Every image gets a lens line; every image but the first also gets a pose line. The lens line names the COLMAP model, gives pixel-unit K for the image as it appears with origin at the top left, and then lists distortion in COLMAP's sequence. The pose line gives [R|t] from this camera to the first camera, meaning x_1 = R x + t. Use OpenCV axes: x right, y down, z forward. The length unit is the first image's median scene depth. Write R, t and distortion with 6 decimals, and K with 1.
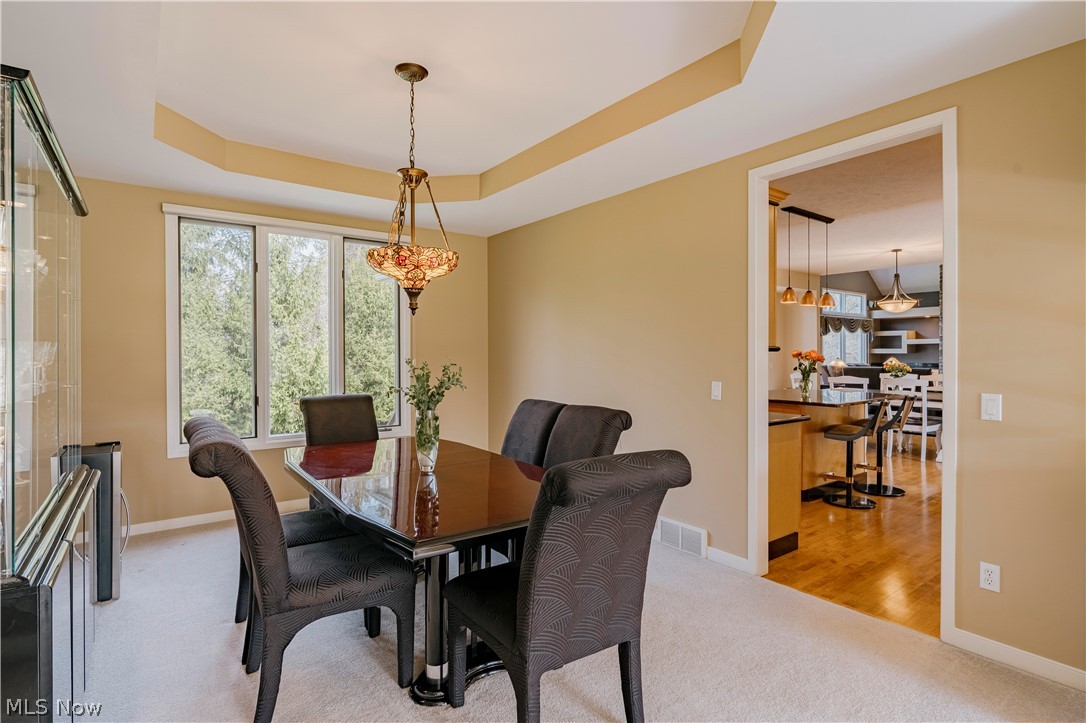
lens RADIAL K [[543.5, 0, 544.6], [0, 543.5, 349.8], [0, 0, 1]] dist [-0.001388, -0.000310]
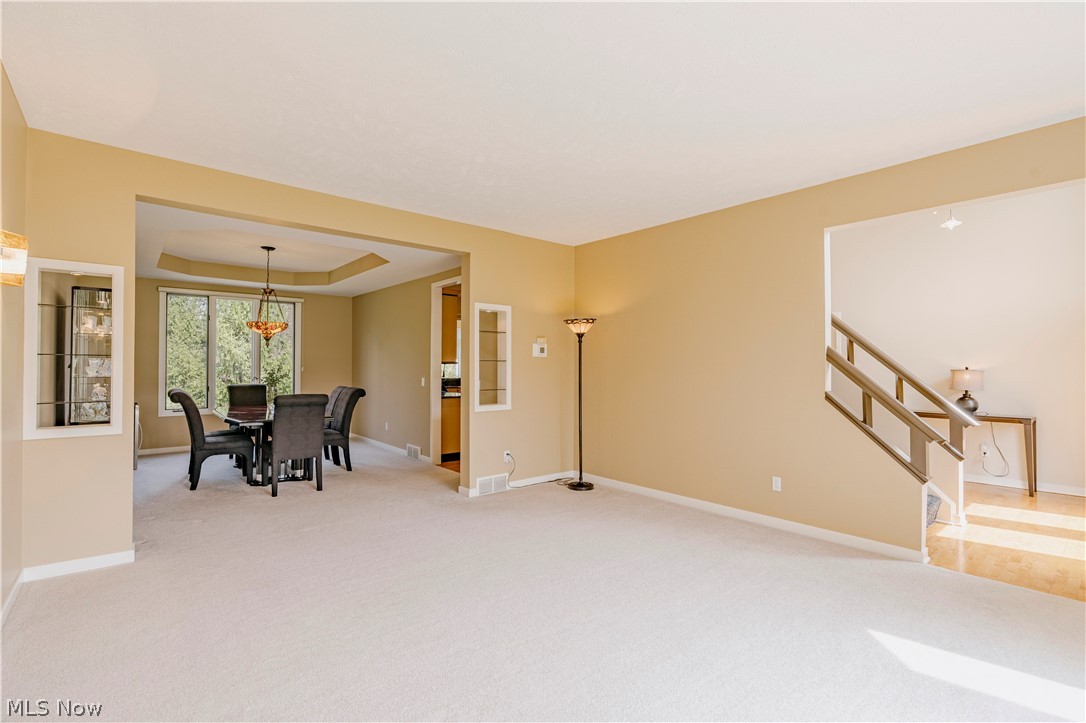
lens RADIAL K [[503.5, 0, 544.1], [0, 503.5, 353.2], [0, 0, 1]] dist [-0.000593, -0.000384]
pose [[0.998488, 0.007618, 0.054438, 0.681252], [-0.006686, 0.999828, -0.017287, -0.007947], [-0.054561, 0.016897, 0.998367, -1.025196]]
